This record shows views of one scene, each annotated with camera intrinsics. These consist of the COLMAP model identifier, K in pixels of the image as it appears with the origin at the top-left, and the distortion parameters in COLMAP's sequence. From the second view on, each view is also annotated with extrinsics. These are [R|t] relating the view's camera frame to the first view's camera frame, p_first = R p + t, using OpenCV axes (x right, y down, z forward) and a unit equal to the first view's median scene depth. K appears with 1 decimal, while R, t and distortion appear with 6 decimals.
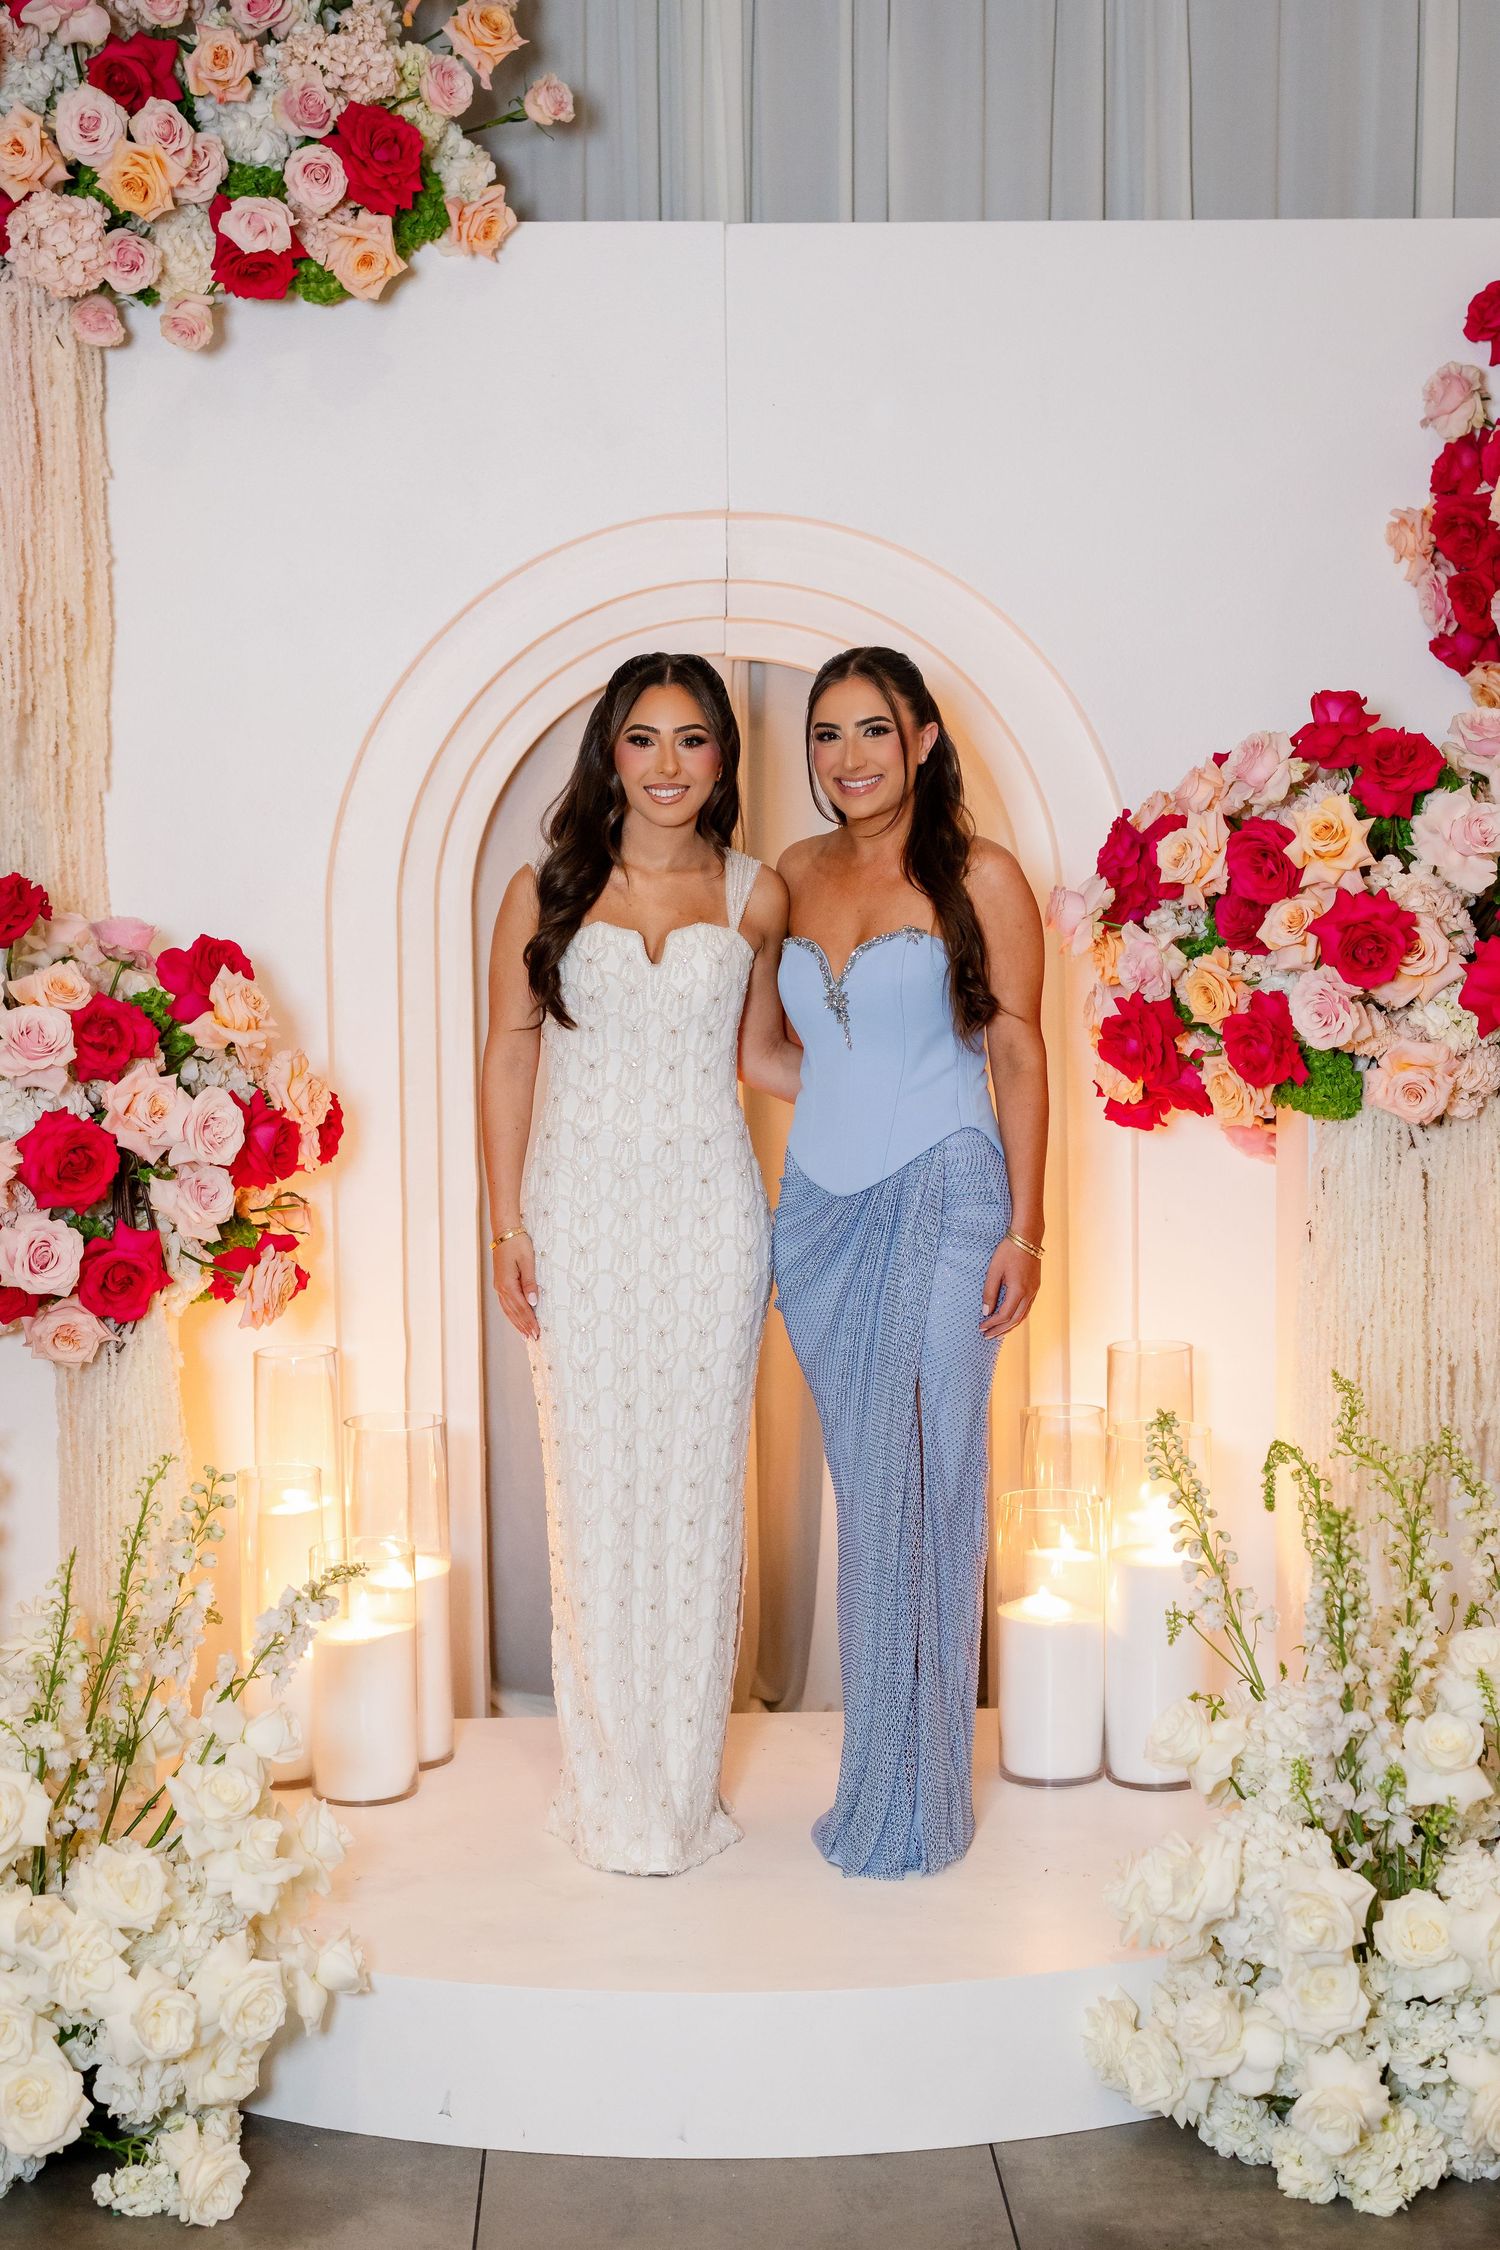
lens RADIAL K [[3353.8, 0, 754.4], [0, 3353.8, 1156.3], [0, 0, 1]] dist [0.102977, -0.475831]
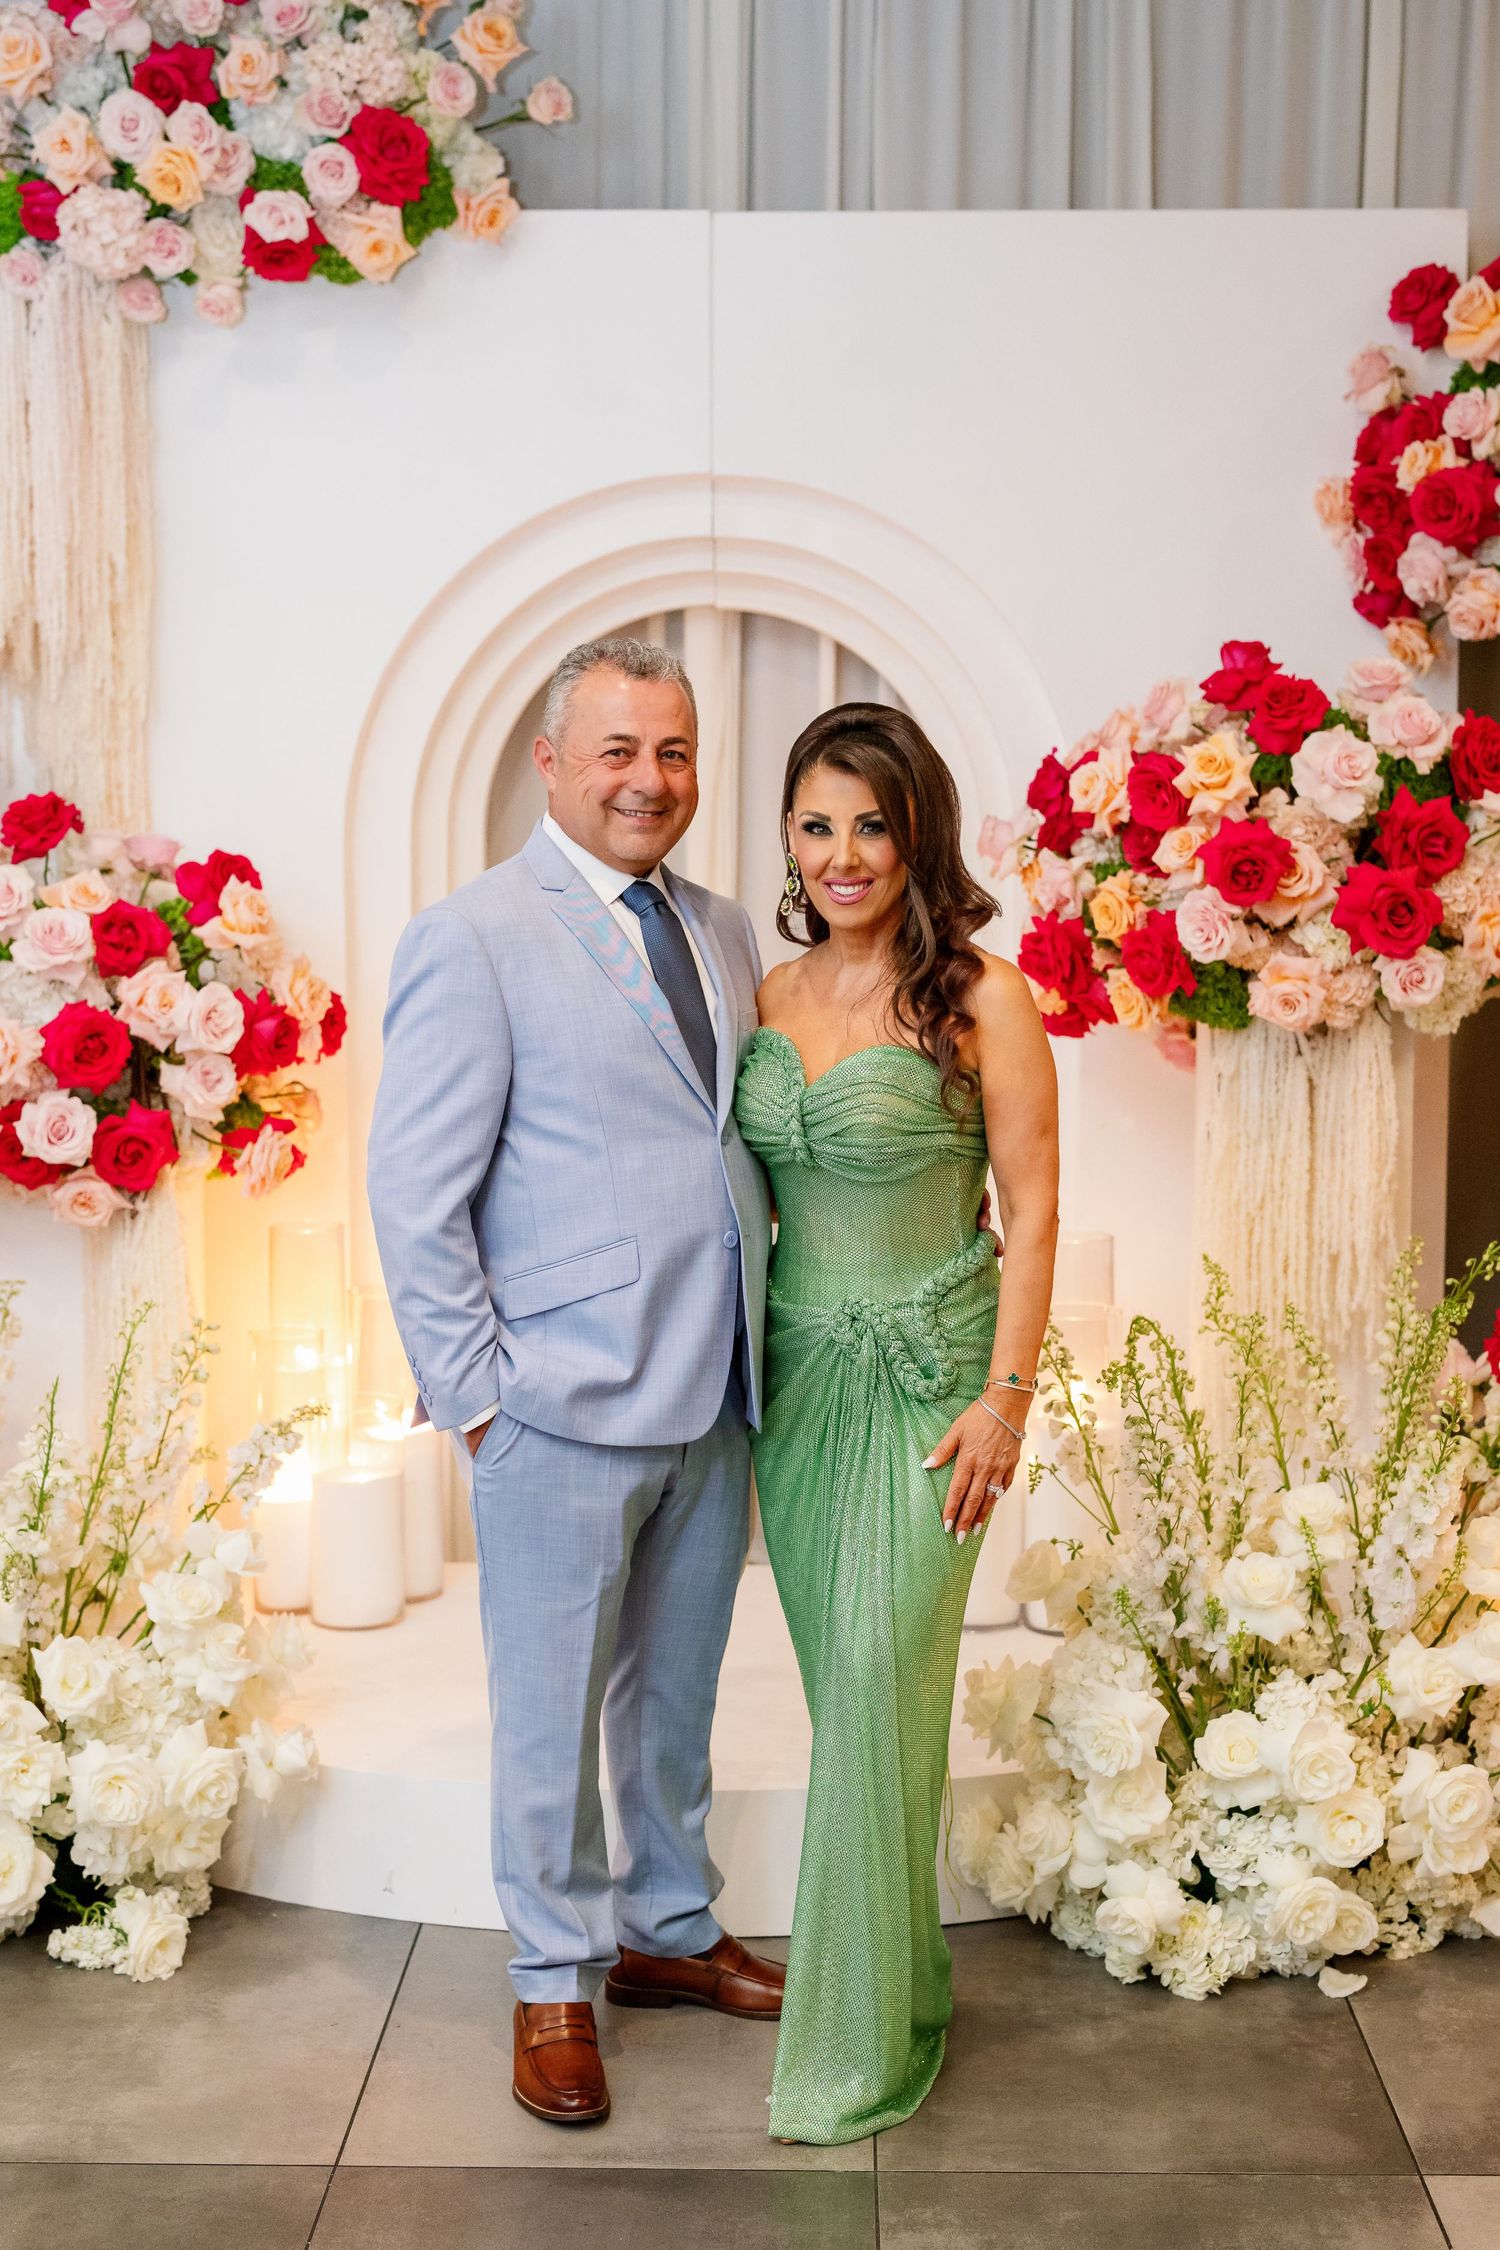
lens RADIAL K [[3241.9, 0, 747.0], [0, 3241.9, 1137.3], [0, 0, 1]] dist [-0.007400, 0.054874]
pose [[0.998025, 0.018574, -0.060011, 0.080153], [-0.017899, 0.999771, 0.011762, 0.014493], [0.060215, -0.010665, 0.998128, -0.068529]]
